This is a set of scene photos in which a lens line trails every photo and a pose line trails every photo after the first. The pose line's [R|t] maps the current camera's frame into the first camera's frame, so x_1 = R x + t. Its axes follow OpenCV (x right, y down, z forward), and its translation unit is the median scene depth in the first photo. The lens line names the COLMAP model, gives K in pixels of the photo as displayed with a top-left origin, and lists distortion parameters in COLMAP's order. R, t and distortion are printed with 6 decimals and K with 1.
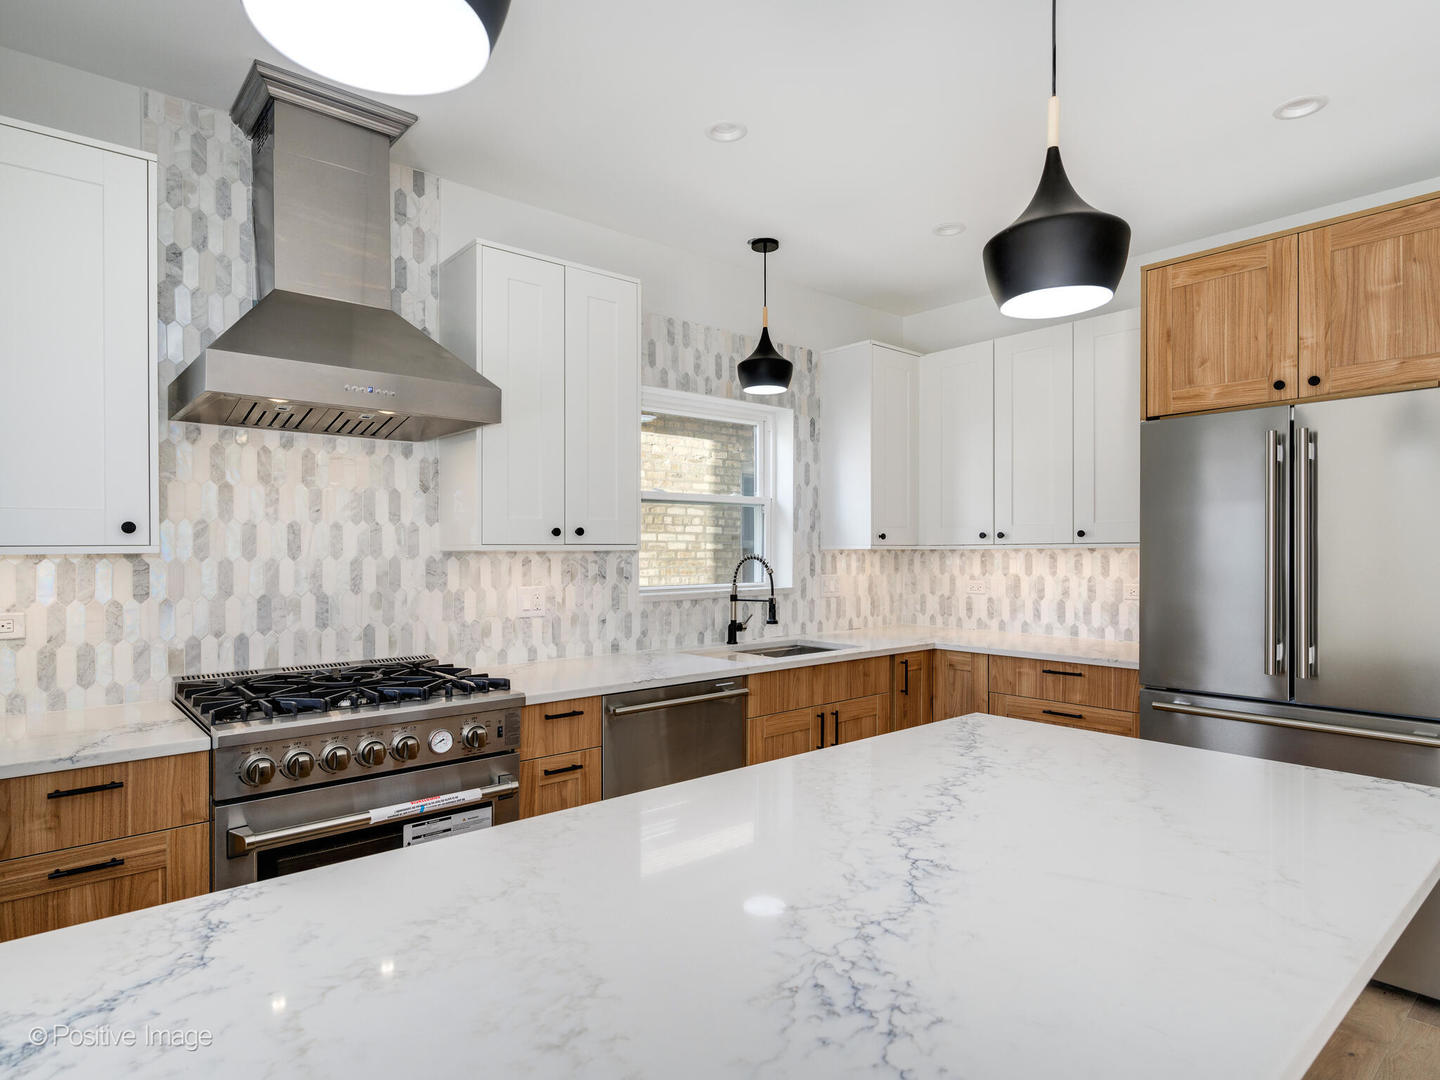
lens RADIAL K [[802.1, 0, 713.8], [0, 802.1, 572.8], [0, 0, 1]] dist [-0.000500, -0.000188]
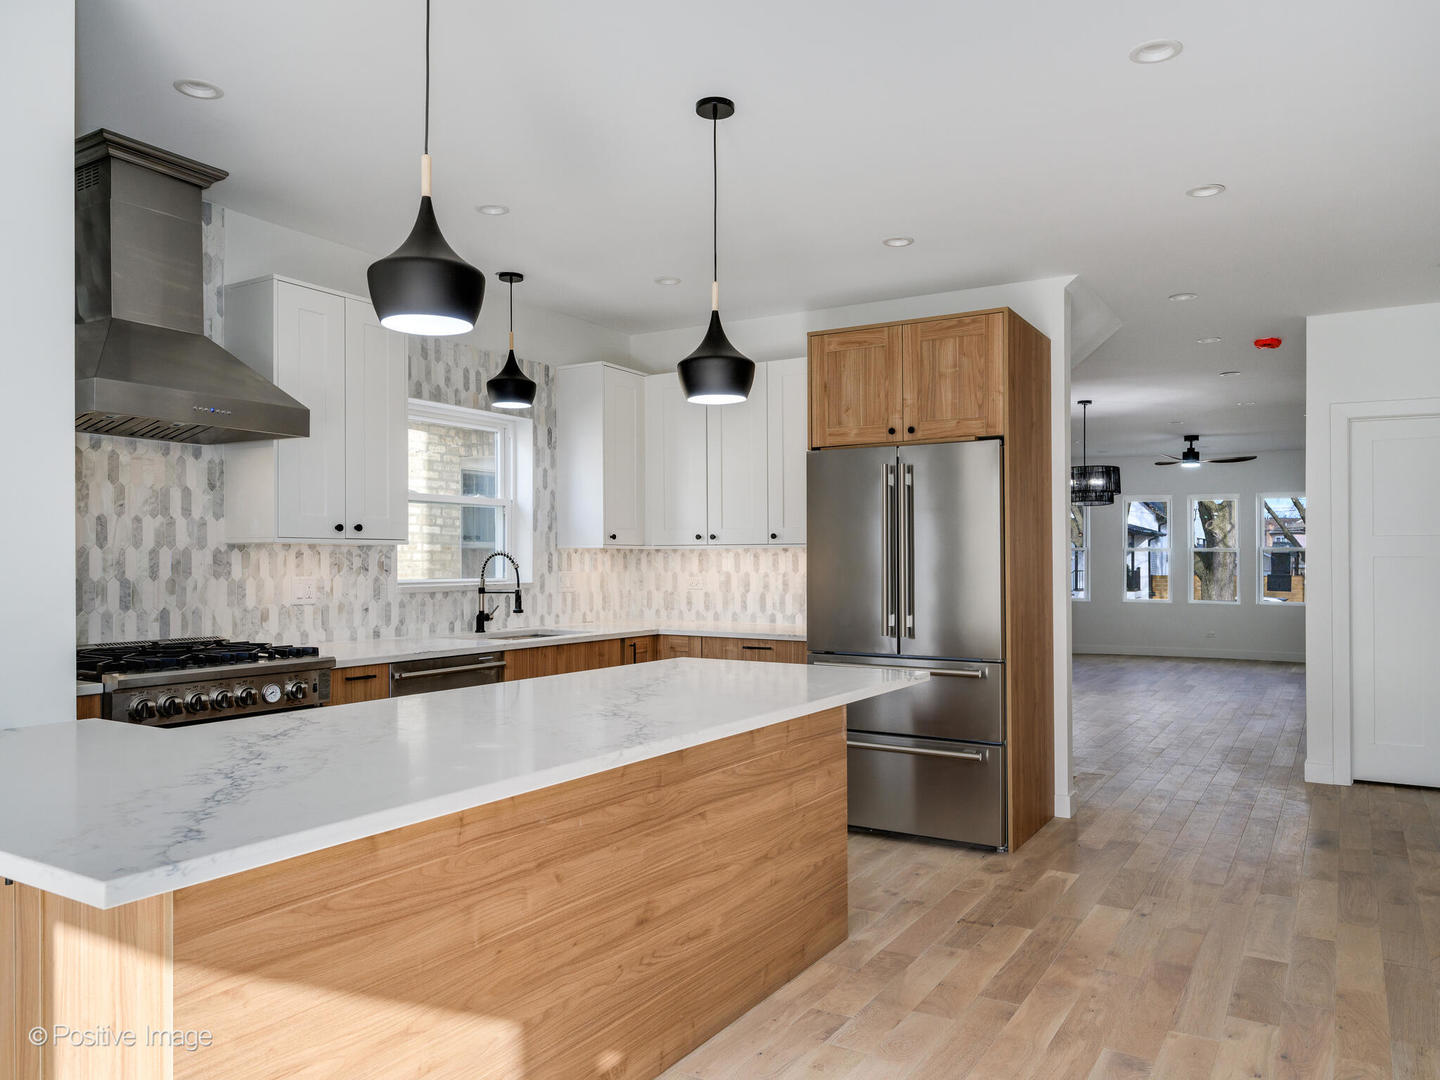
lens RADIAL K [[1013.3, 0, 712.6], [0, 1013.3, 591.9], [0, 0, 1]] dist [0.003269, -0.001596]
pose [[0.951581, -0.004285, 0.307369, -0.113229], [0.003154, 0.999986, 0.004176, 0.031717], [-0.307383, -0.003005, 0.951581, -0.473399]]
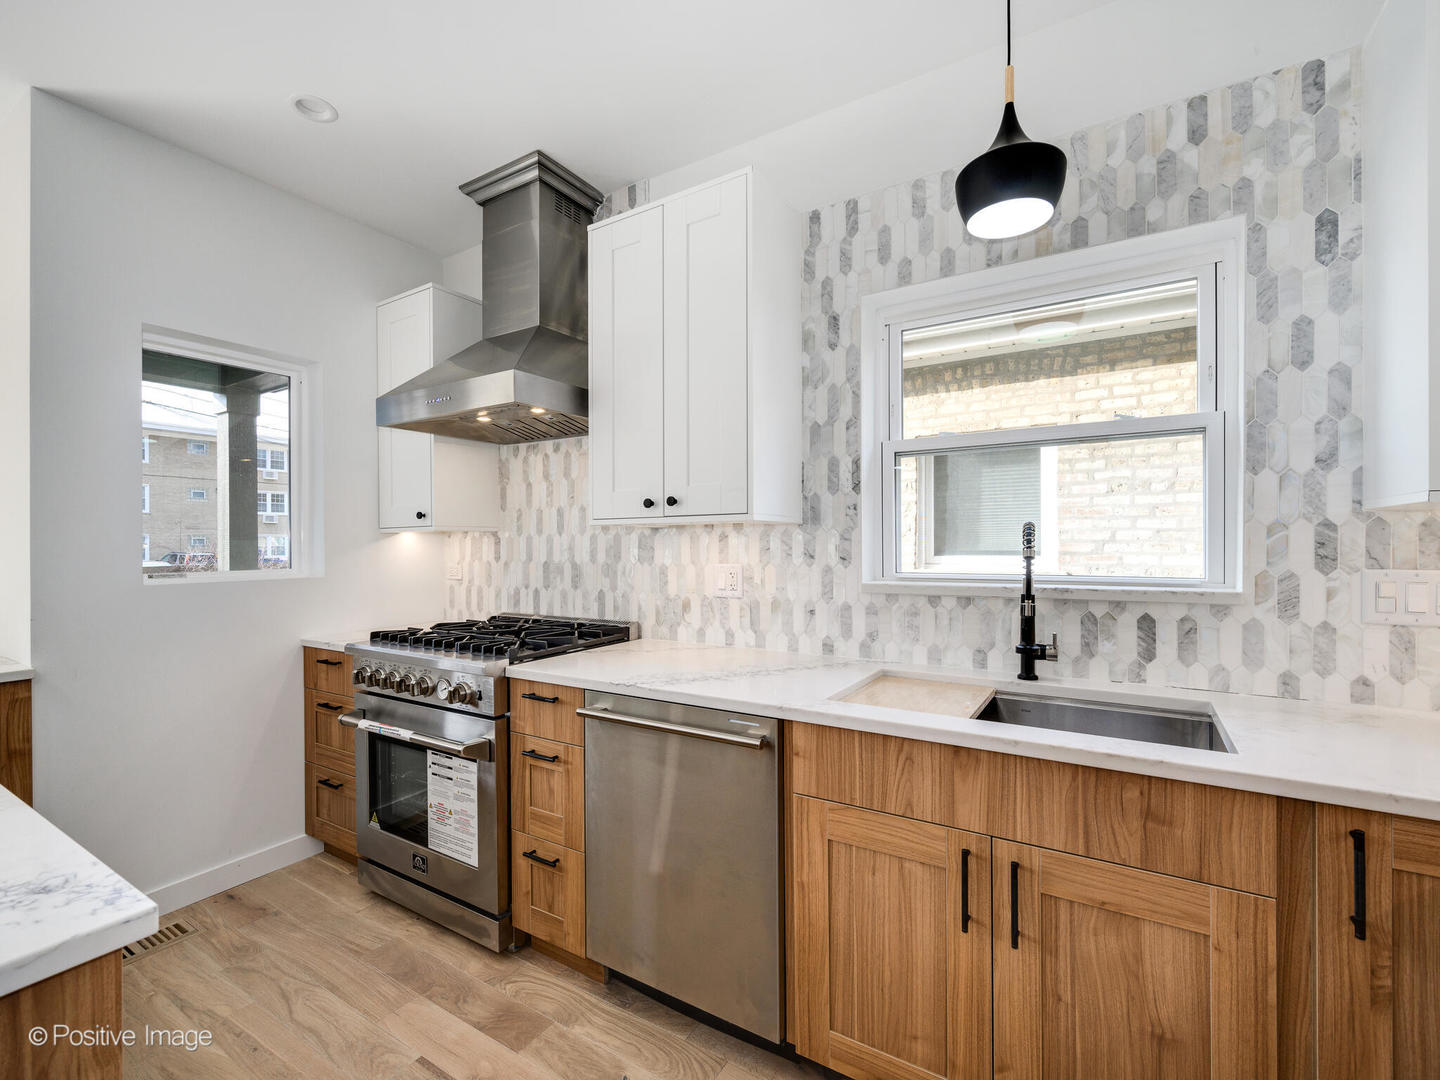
lens RADIAL K [[643.0, 0, 742.3], [0, 643.0, 546.3], [0, 0, 1]] dist [0.000591, -0.000201]
pose [[0.311765, 0.006541, -0.950137, 0.449751], [-0.019930, 0.999801, 0.000343, -0.003808], [0.949950, 0.018830, 0.311833, 0.738139]]
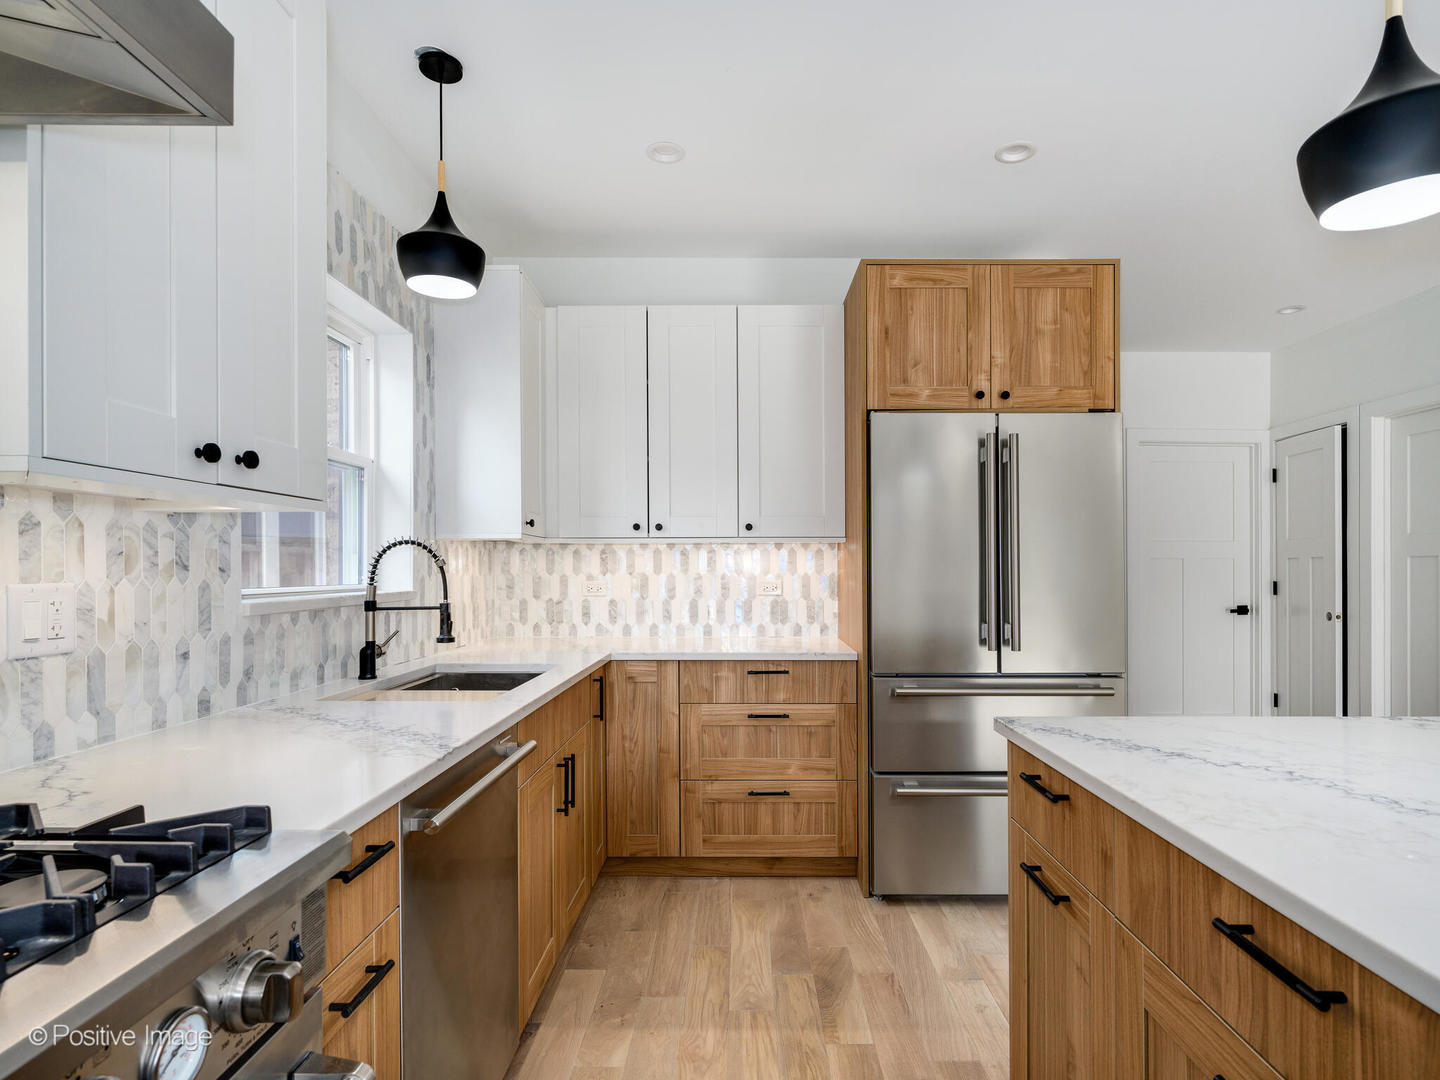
lens RADIAL K [[782.3, 0, 736.3], [0, 782.3, 583.3], [0, 0, 1]] dist [-0.002801, -0.000807]
pose [[0.659211, -0.009061, 0.751904, -0.277851], [0.017047, 0.999850, -0.002896, 0.022695], [-0.751765, 0.014727, 0.659267, 0.422483]]
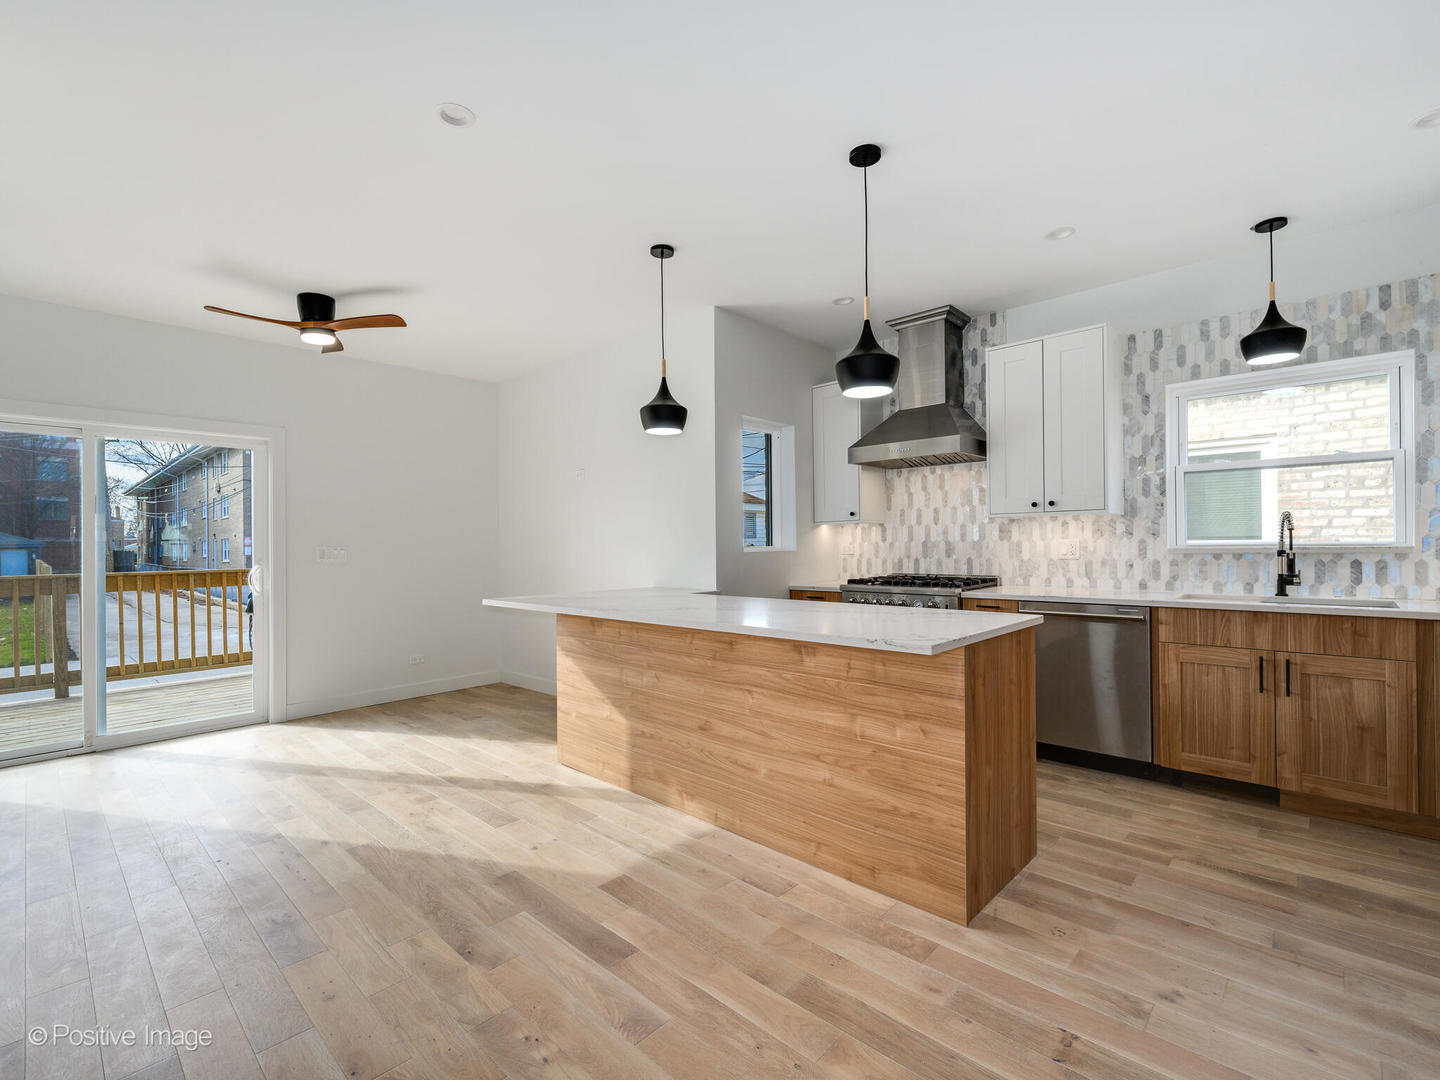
lens RADIAL K [[674.9, 0, 716.0], [0, 674.9, 544.6], [0, 0, 1]] dist [-0.000535, -0.000283]
pose [[0.108165, 0.003073, -0.994128, 0.944444], [-0.013397, 0.999909, 0.001633, 0.032003], [0.994043, 0.013142, 0.108196, 0.165105]]
